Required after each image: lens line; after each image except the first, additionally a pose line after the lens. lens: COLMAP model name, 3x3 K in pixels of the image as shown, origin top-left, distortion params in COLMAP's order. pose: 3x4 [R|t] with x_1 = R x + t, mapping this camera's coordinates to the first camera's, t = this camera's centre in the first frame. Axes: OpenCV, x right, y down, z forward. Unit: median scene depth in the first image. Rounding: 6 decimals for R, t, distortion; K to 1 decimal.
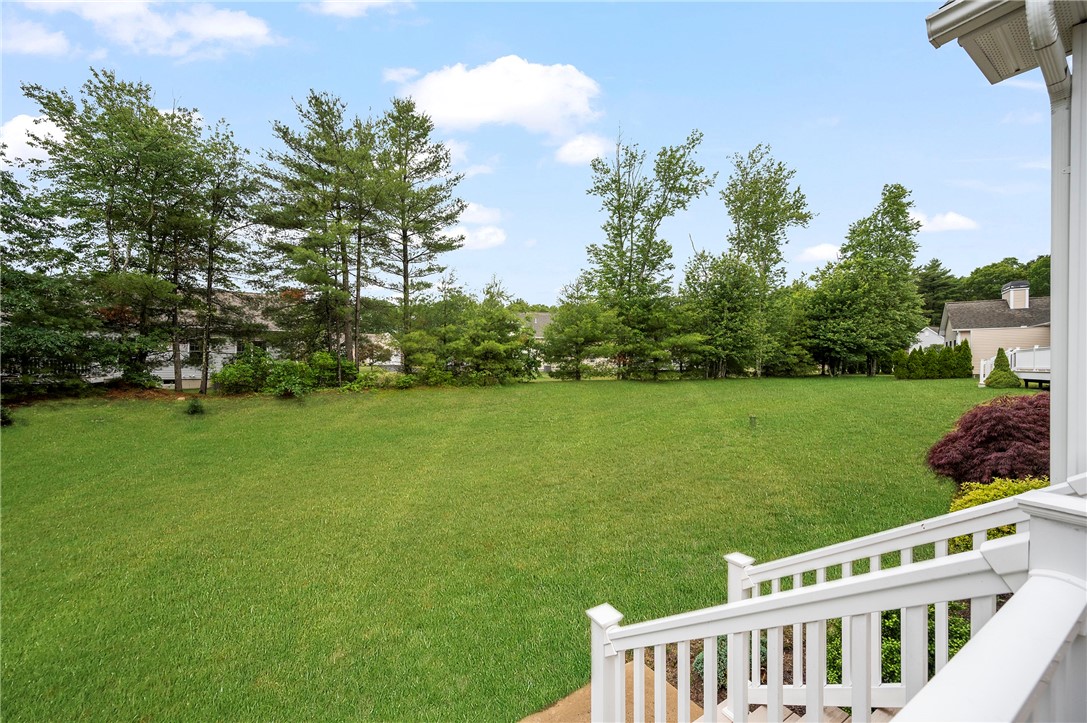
lens RADIAL K [[432.1, 0, 535.5], [0, 432.1, 366.0], [0, 0, 1]] dist [0.003081, -0.000857]
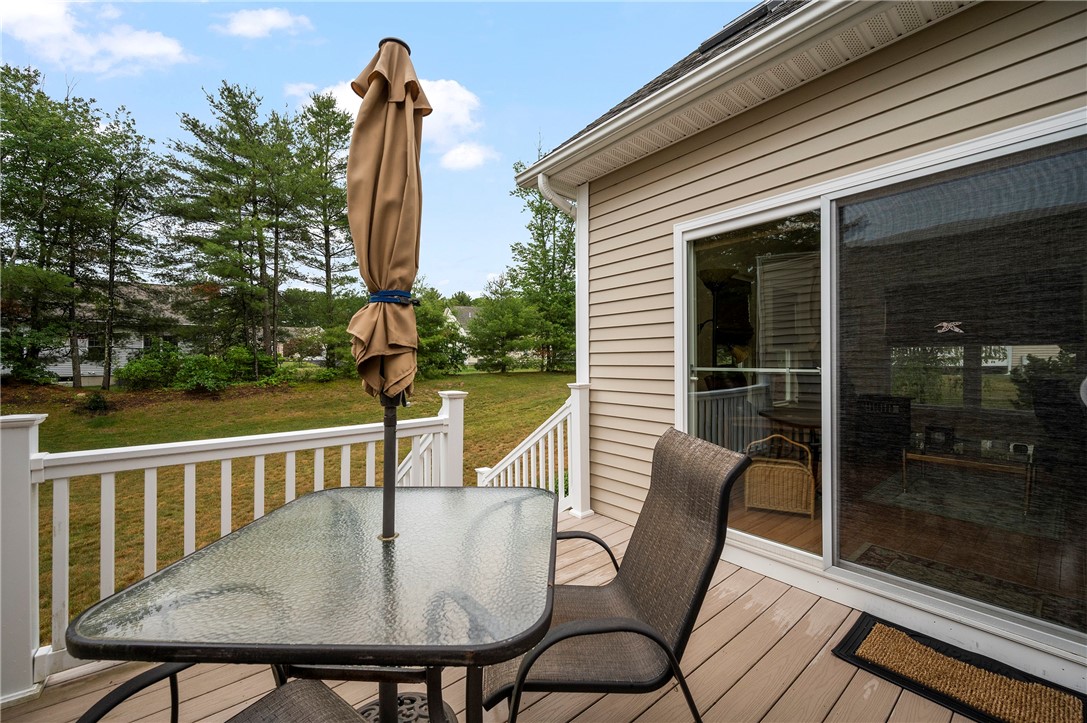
lens RADIAL K [[445.9, 0, 549.9], [0, 445.9, 363.5], [0, 0, 1]] dist [-0.004169, 0.000965]
pose [[0.991318, -0.010397, 0.131075, 0.083884], [0.009600, 0.999931, 0.006713, 0.006974], [-0.131135, -0.005396, 0.991350, -0.111267]]
